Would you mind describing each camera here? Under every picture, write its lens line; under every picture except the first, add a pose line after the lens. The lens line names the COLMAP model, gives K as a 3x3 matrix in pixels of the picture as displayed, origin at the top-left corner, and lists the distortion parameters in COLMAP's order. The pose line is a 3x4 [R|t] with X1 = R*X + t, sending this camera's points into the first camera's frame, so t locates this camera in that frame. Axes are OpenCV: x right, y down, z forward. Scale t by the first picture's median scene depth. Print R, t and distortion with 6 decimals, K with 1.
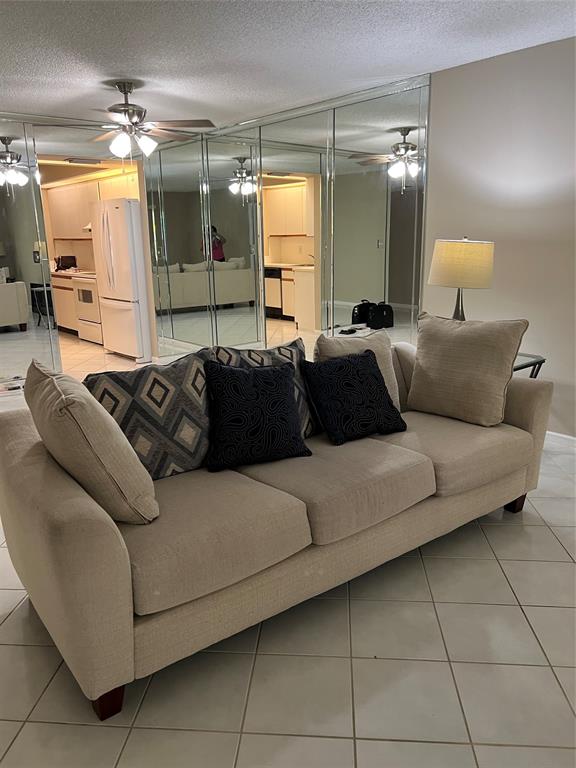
lens RADIAL K [[579.7, 0, 286.1], [0, 579.7, 381.9], [0, 0, 1]] dist [0.067905, -0.086556]
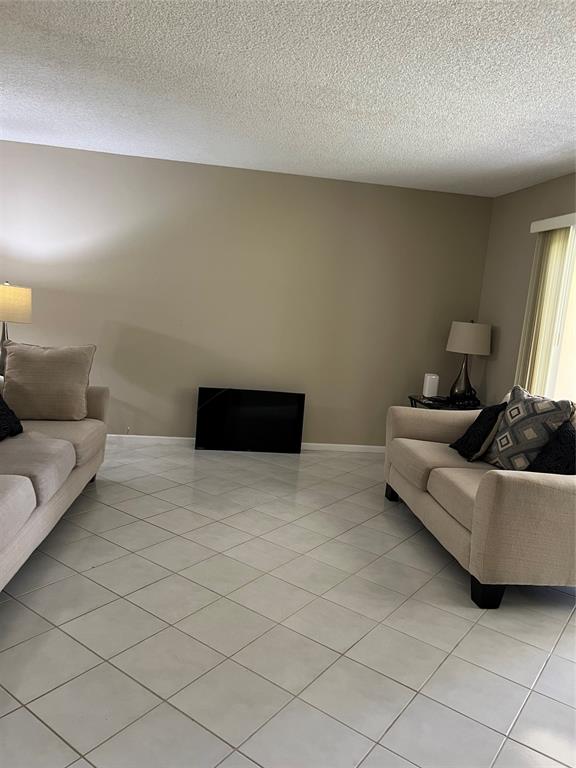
lens RADIAL K [[580.0, 0, 285.3], [0, 580.0, 388.4], [0, 0, 1]] dist [0.064401, -0.078017]
pose [[0.524450, -0.069132, 0.848630, -0.374379], [0.119707, 0.992785, 0.006897, 0.032169], [-0.842984, 0.097970, 0.528942, -0.108580]]
